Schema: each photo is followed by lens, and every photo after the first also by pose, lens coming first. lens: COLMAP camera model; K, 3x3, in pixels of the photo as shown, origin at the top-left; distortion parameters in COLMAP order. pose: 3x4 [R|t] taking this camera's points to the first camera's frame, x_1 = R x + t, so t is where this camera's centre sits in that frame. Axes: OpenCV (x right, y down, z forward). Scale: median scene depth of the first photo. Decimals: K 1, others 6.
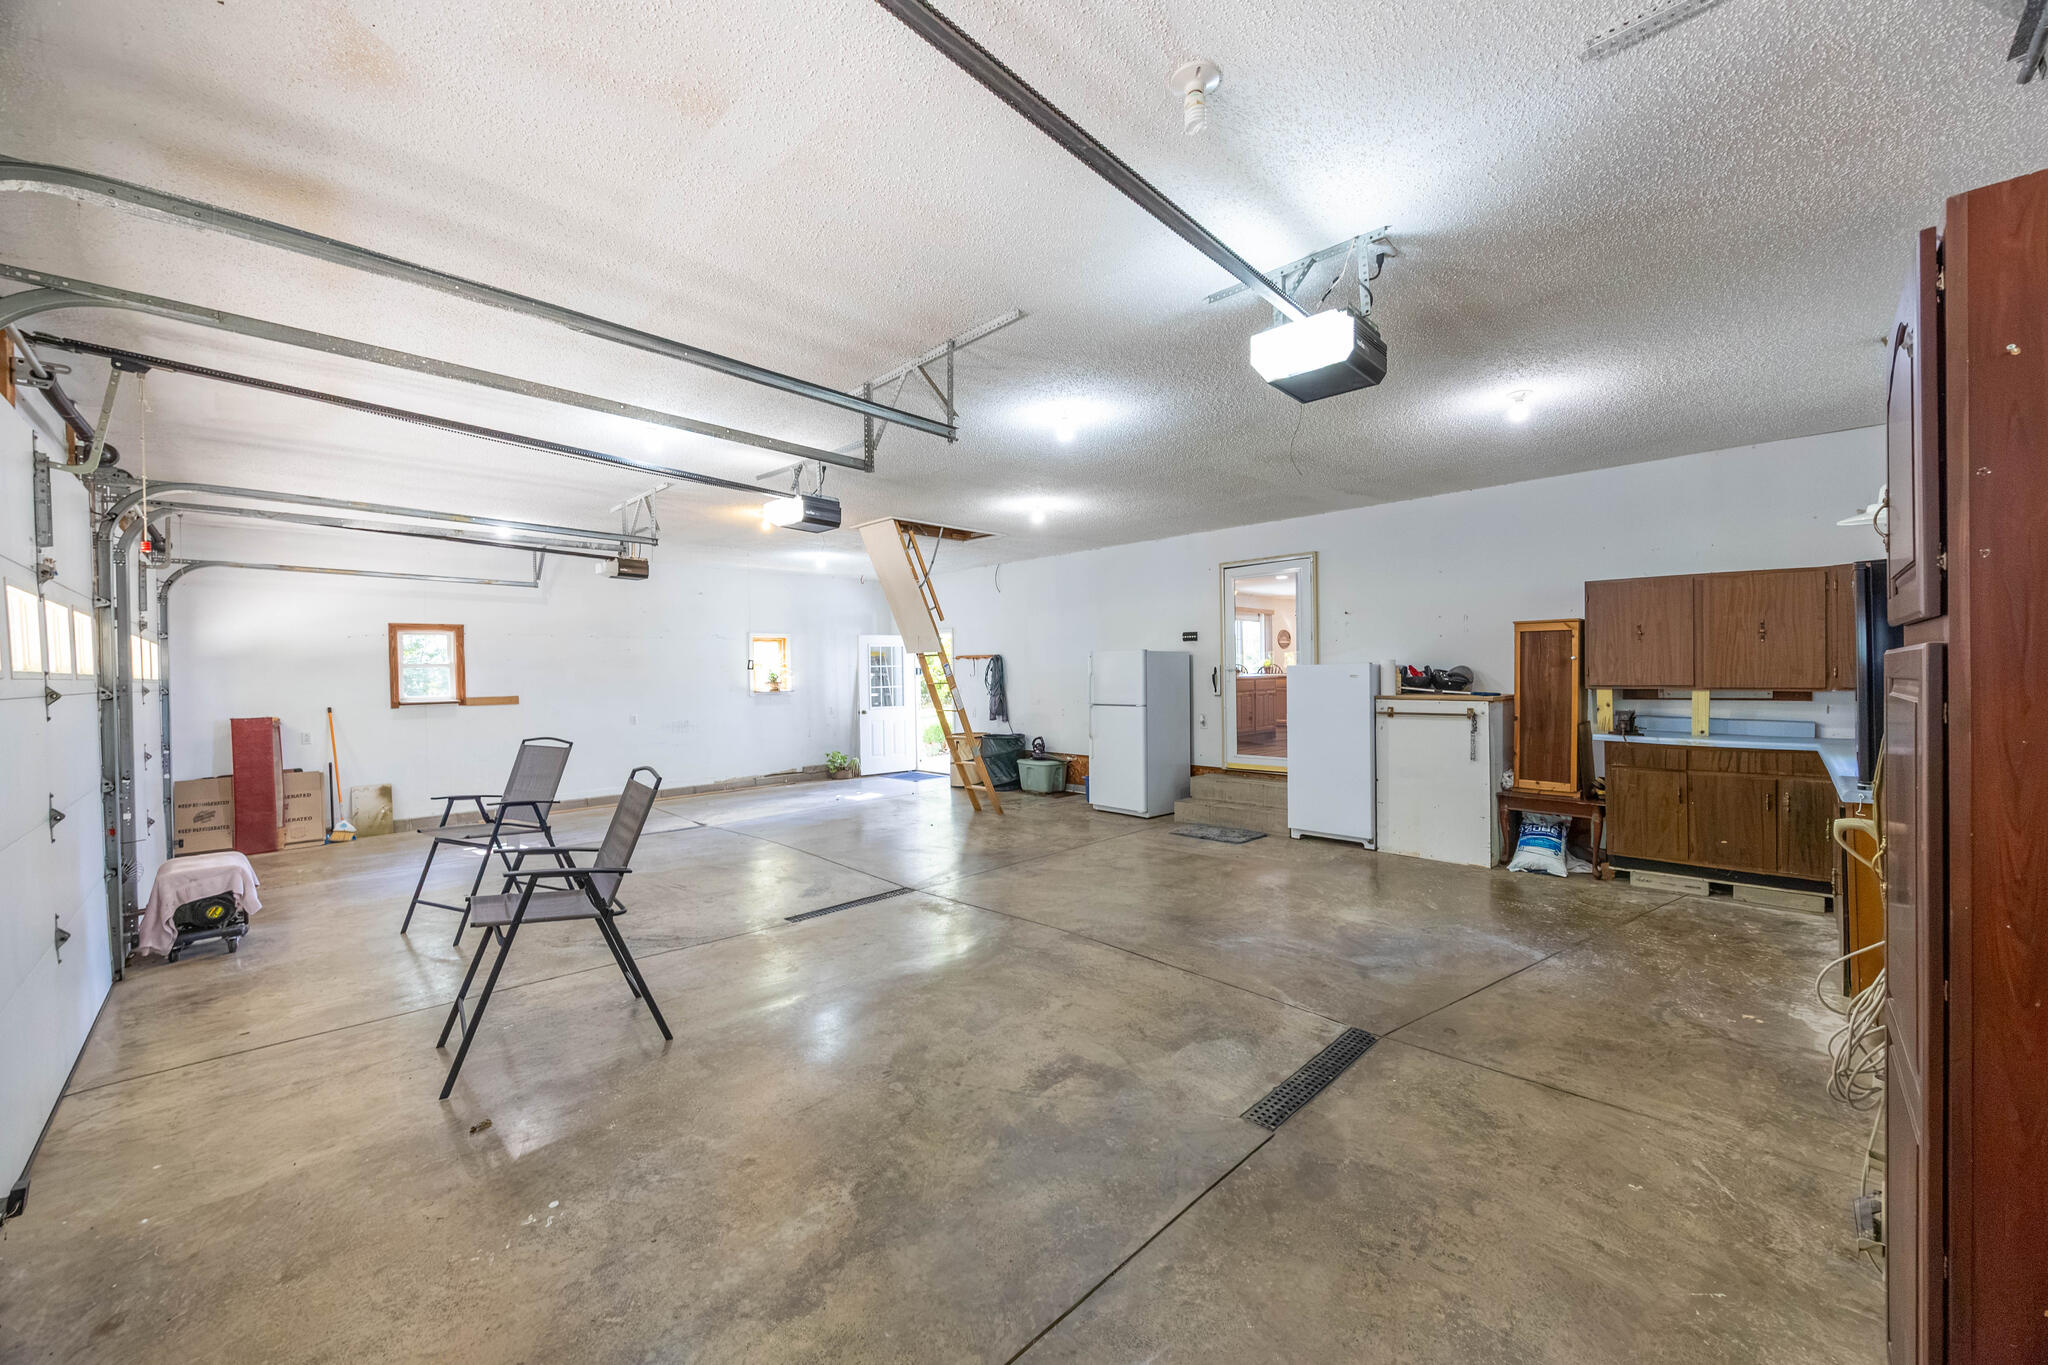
lens RADIAL K [[769.3, 0, 1024.0], [0, 769.3, 682.5], [0, 0, 1]] dist [-0.006408, 0.000082]
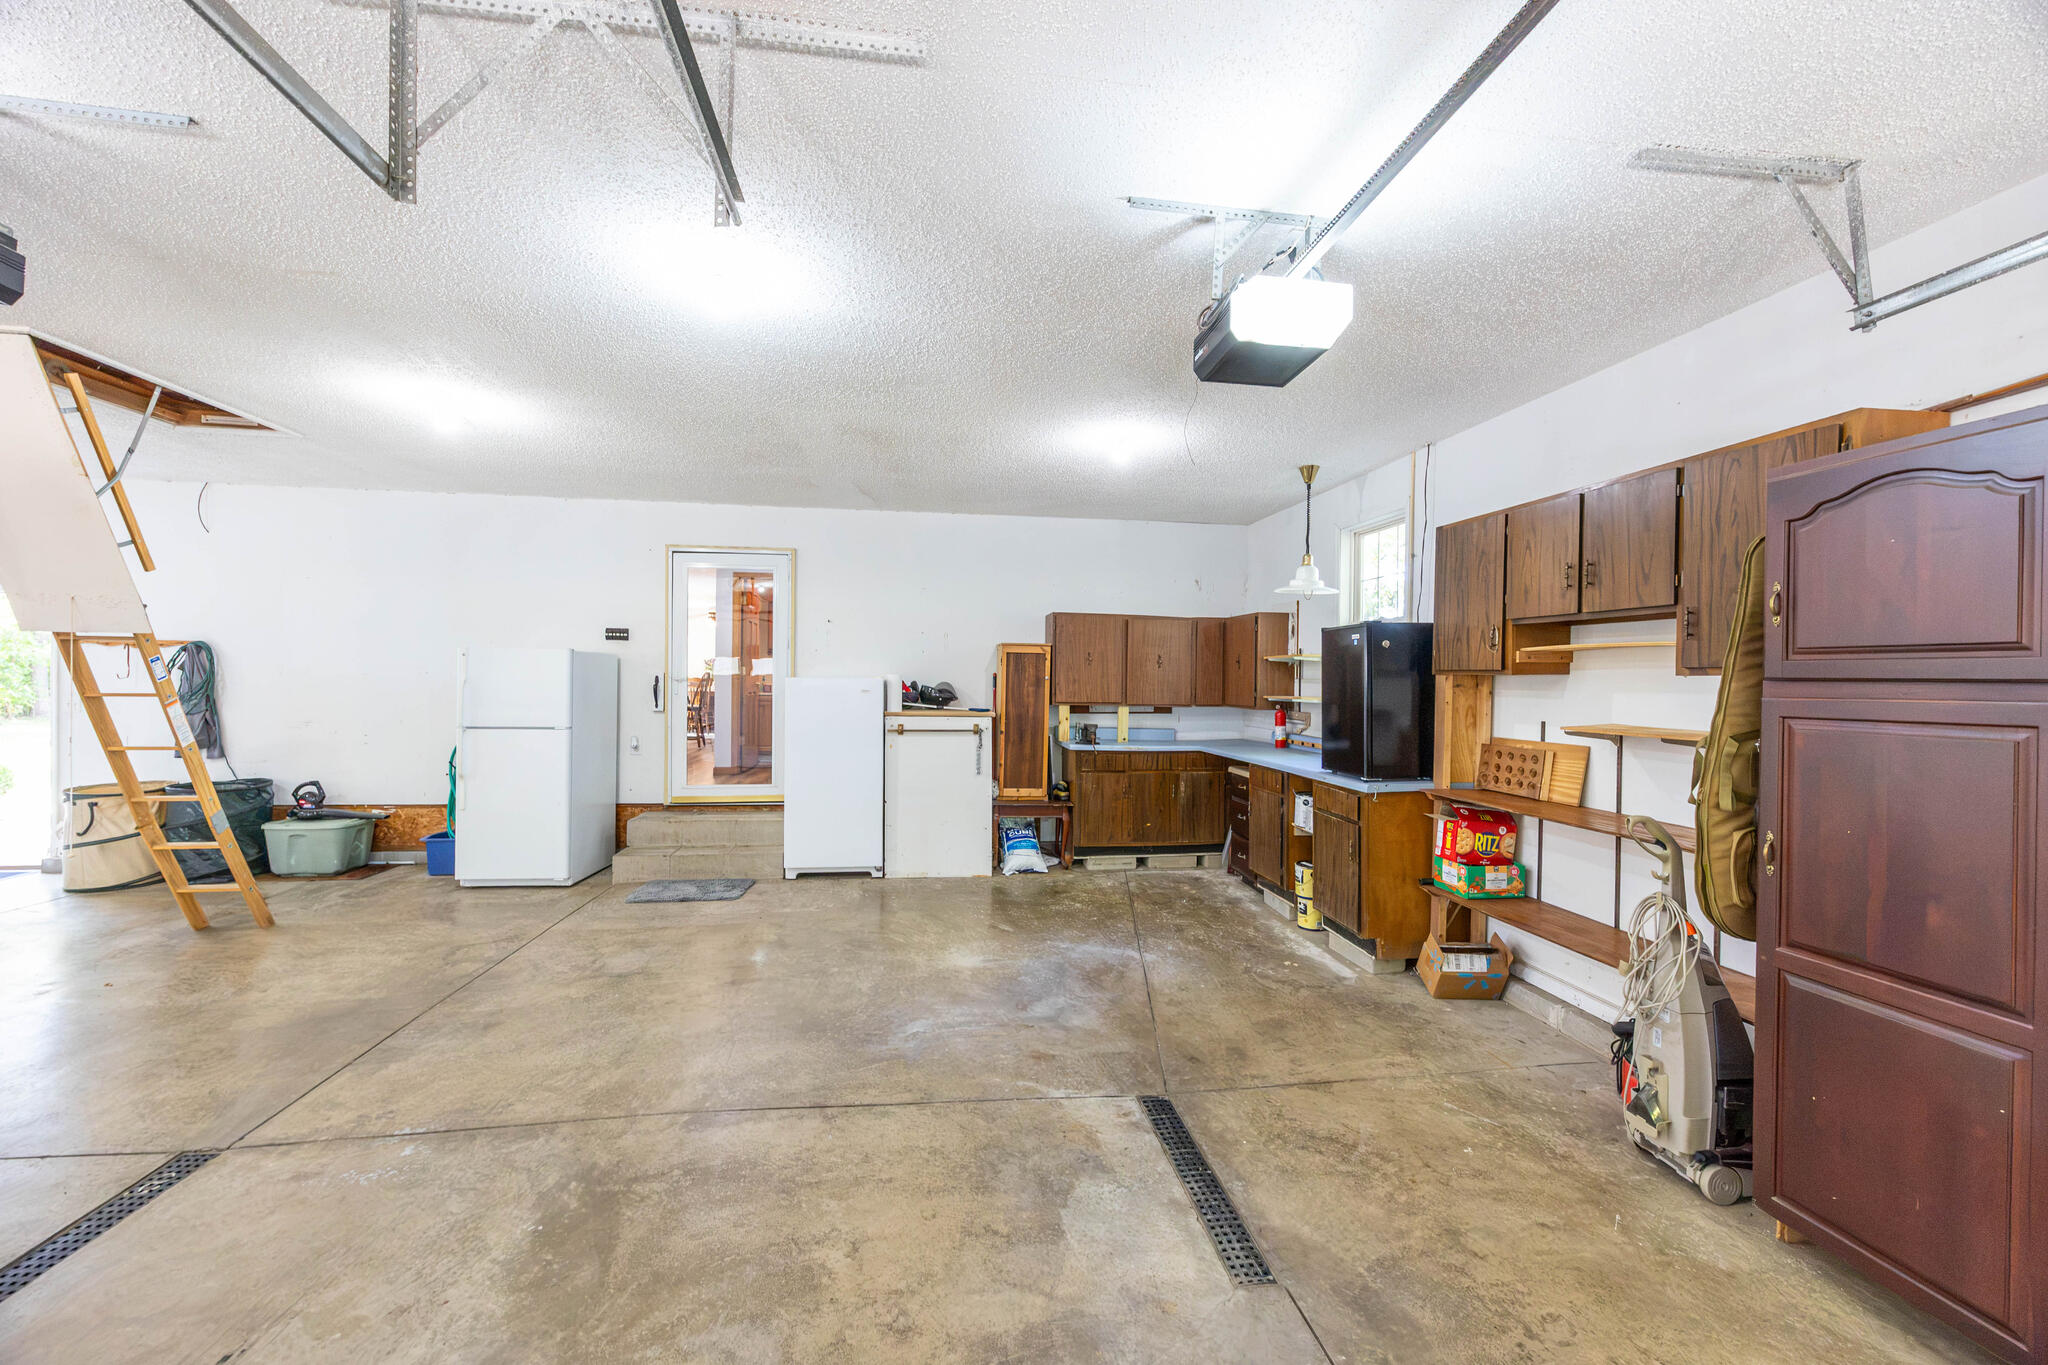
lens RADIAL K [[769.3, 0, 1024.0], [0, 769.3, 682.5], [0, 0, 1]] dist [-0.006408, 0.000082]
pose [[0.606421, 0.017910, 0.794942, -0.218501], [-0.010916, 0.999840, -0.014199, -0.009143], [-0.795069, -0.000067, 0.606520, 0.337839]]
